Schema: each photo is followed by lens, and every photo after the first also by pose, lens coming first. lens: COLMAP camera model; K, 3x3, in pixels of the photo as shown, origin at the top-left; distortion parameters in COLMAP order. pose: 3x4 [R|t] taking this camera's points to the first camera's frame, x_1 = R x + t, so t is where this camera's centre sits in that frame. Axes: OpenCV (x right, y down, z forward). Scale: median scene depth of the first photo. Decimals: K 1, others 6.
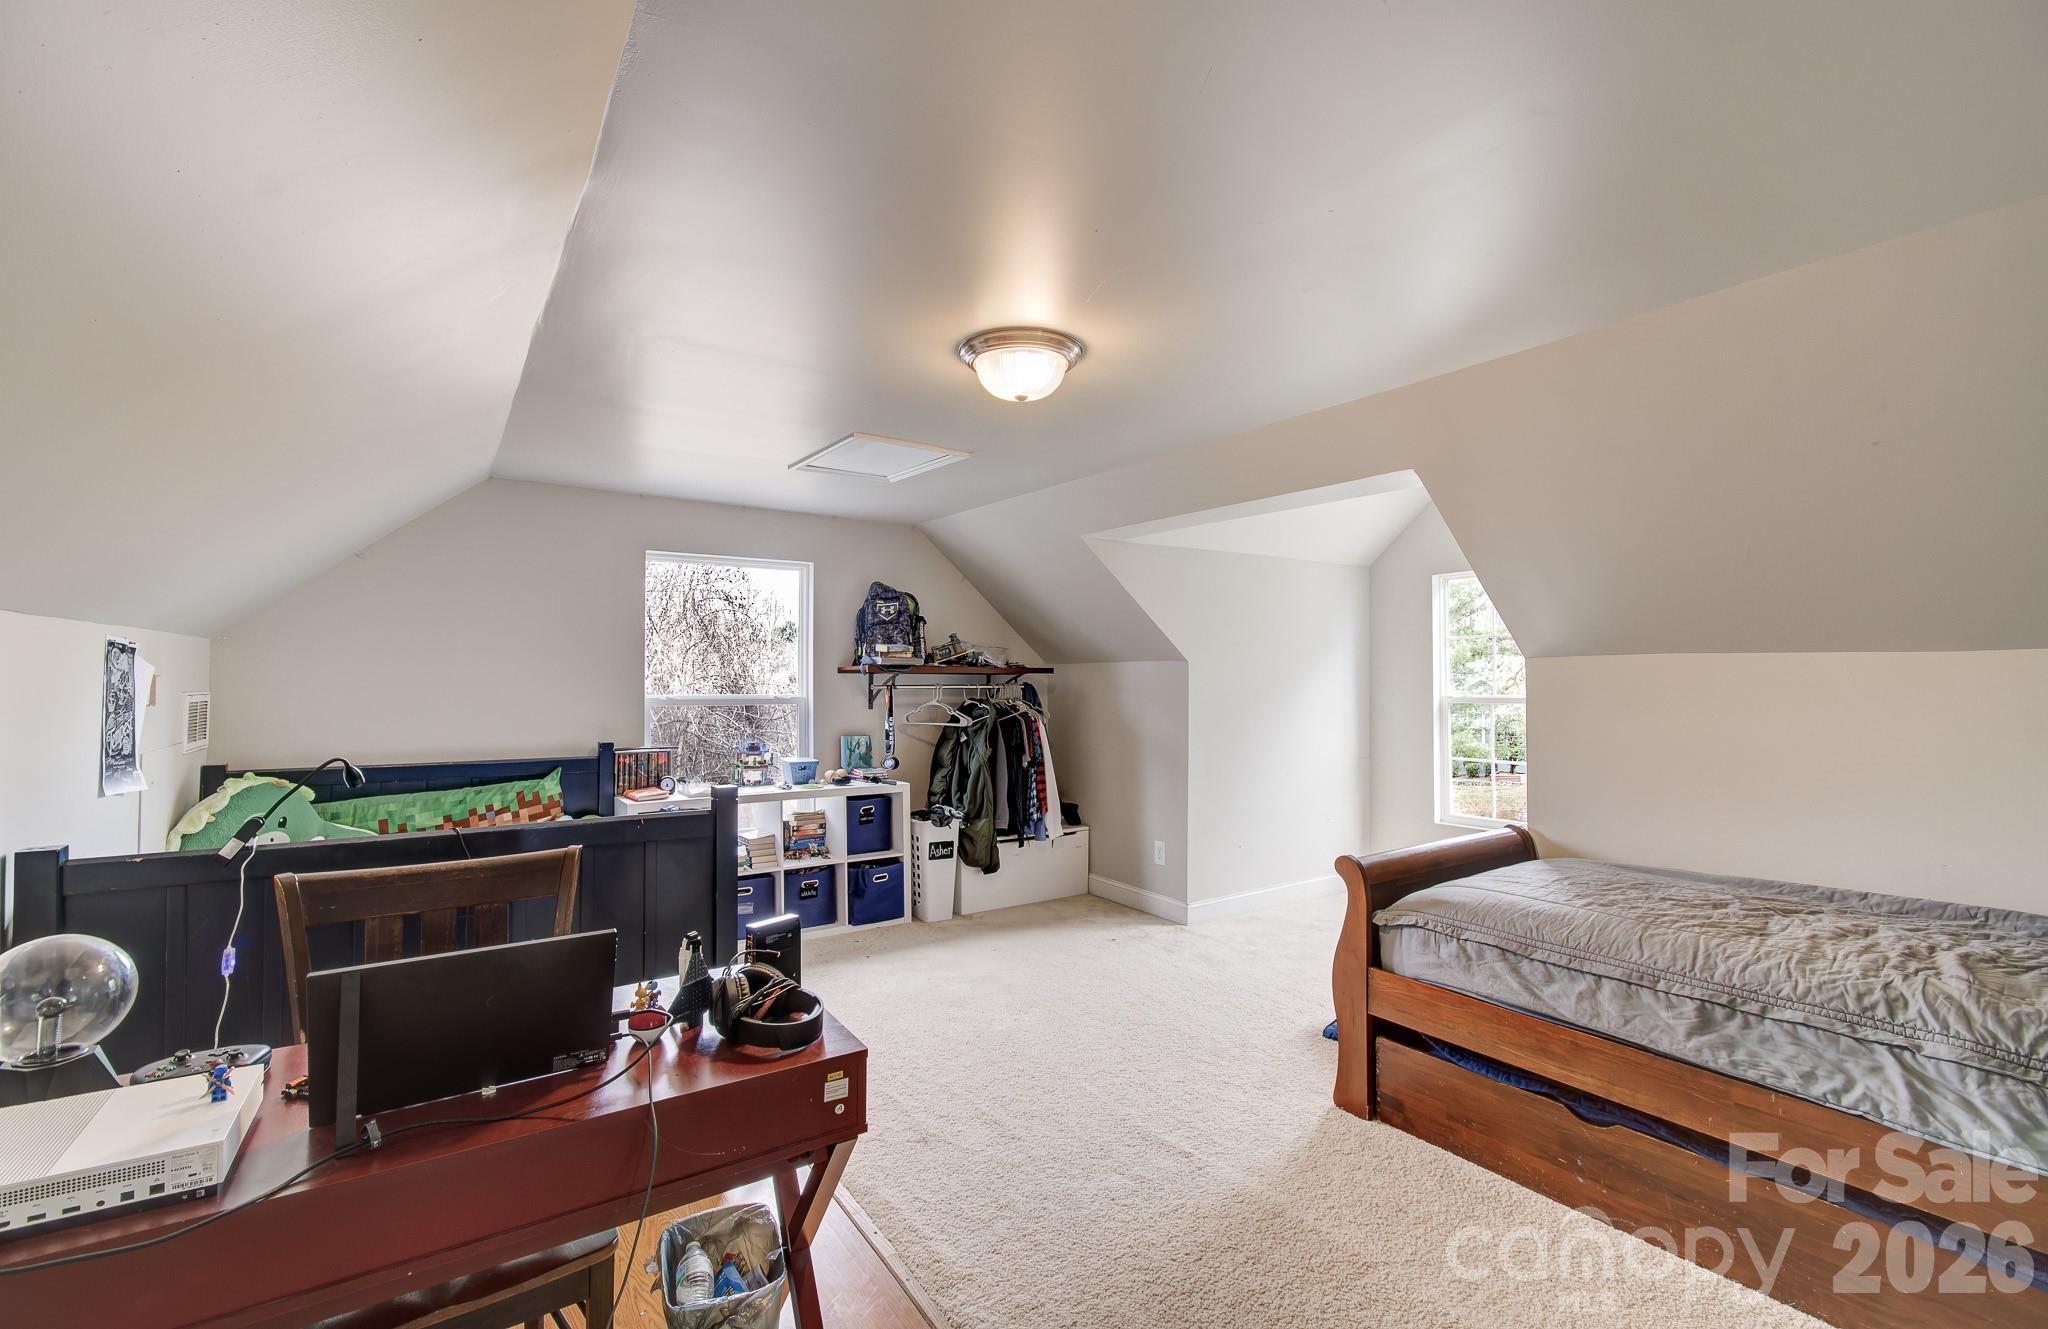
lens RADIAL K [[886.1, 0, 1024.0], [0, 886.1, 664.5], [0, 0, 1]] dist [-0.036744, -0.000009]
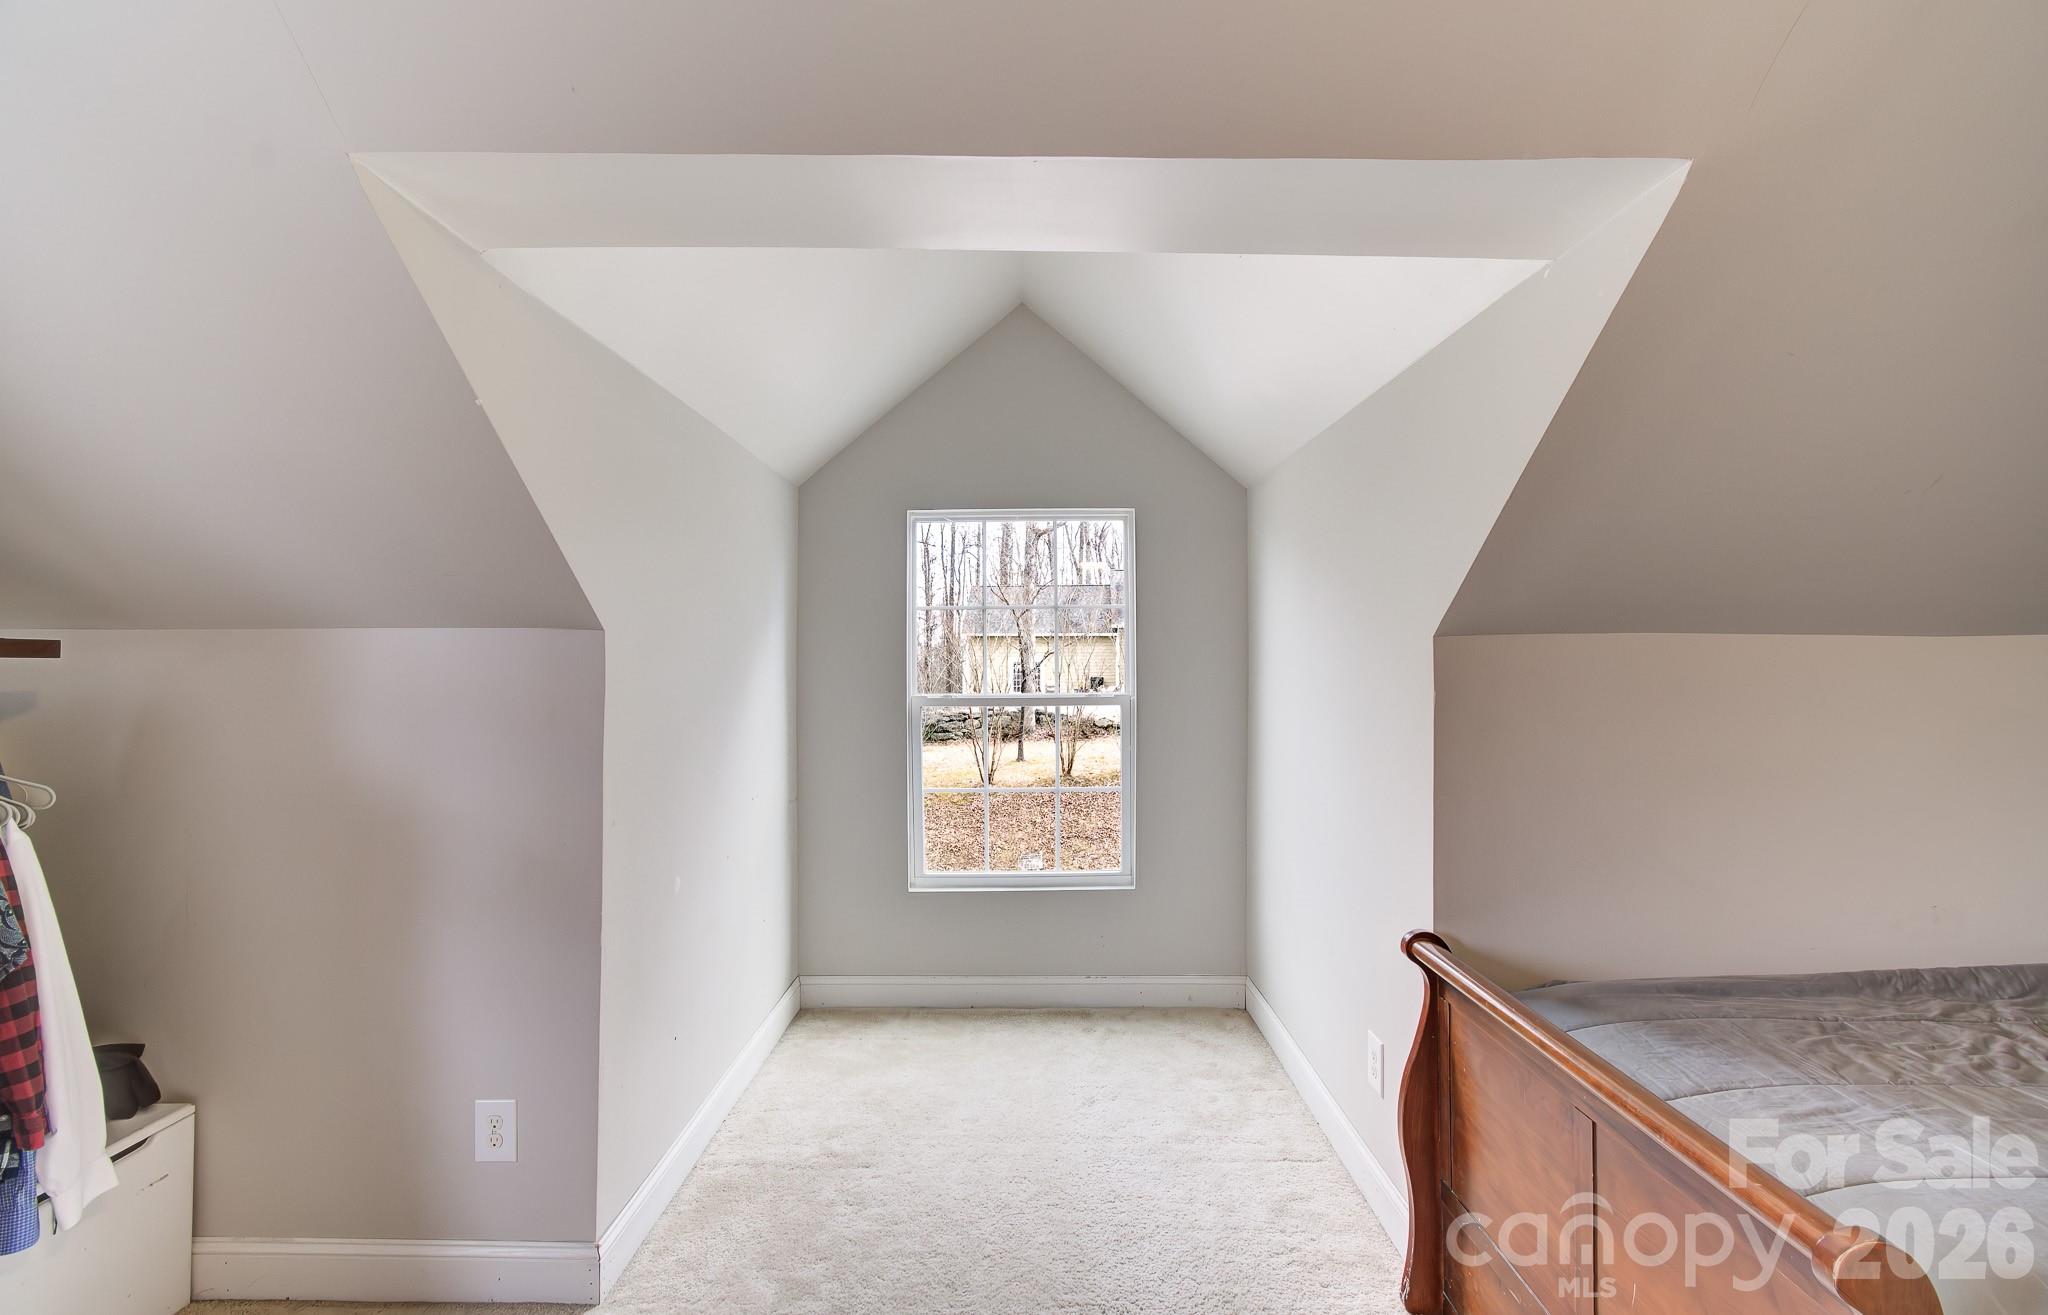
lens RADIAL K [[899.0, 0, 1024.0], [0, 899.0, 657.5], [0, 0, 1]] dist [0.000494, -0.000066]
pose [[0.553965, 0.005263, 0.832523, -0.046745], [-0.019295, 0.999793, 0.006519, 0.001664], [-0.832316, -0.019675, 0.553952, 0.626184]]
